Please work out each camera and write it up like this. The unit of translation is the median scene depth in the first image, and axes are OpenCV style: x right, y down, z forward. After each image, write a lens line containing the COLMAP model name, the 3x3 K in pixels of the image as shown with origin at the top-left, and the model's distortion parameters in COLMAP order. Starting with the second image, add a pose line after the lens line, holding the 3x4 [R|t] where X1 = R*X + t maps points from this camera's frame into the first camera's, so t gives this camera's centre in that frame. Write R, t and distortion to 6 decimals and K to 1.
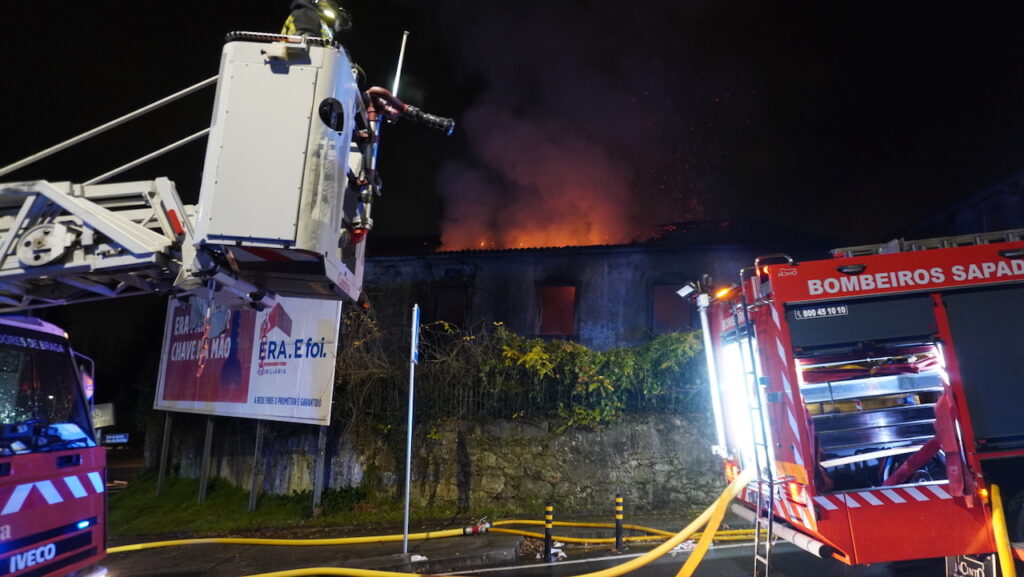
lens RADIAL K [[690.7, 0, 510.5], [0, 690.7, 291.4], [0, 0, 1]] dist [-0.049342, 0.041017]
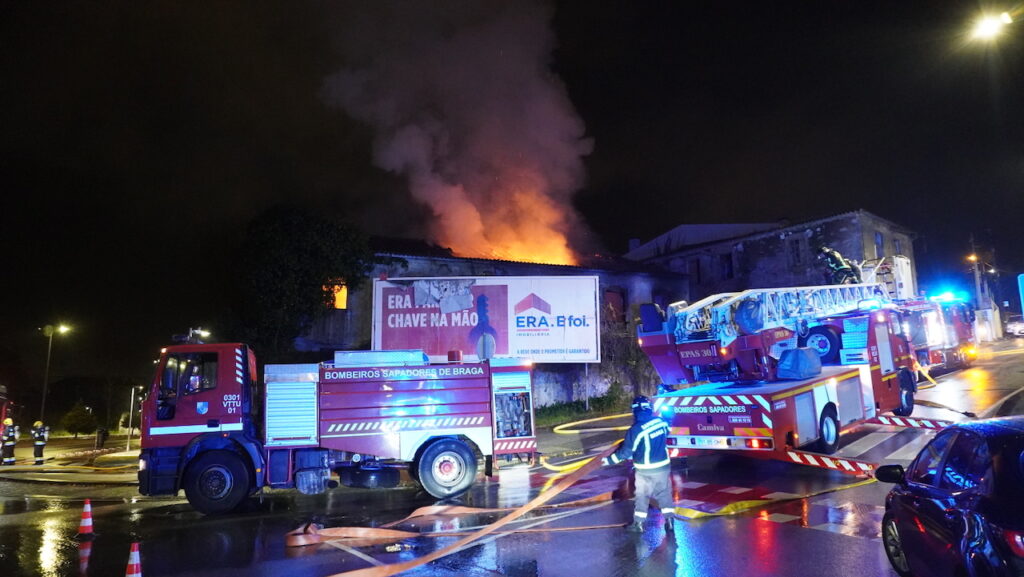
lens RADIAL K [[690.7, 0, 510.5], [0, 690.7, 291.4], [0, 0, 1]] dist [-0.049342, 0.041017]
pose [[0.764942, 0.060726, 0.641230, -3.472067], [-0.071425, 0.997403, -0.009251, 0.073758], [-0.640127, -0.038724, 0.767293, -0.595377]]
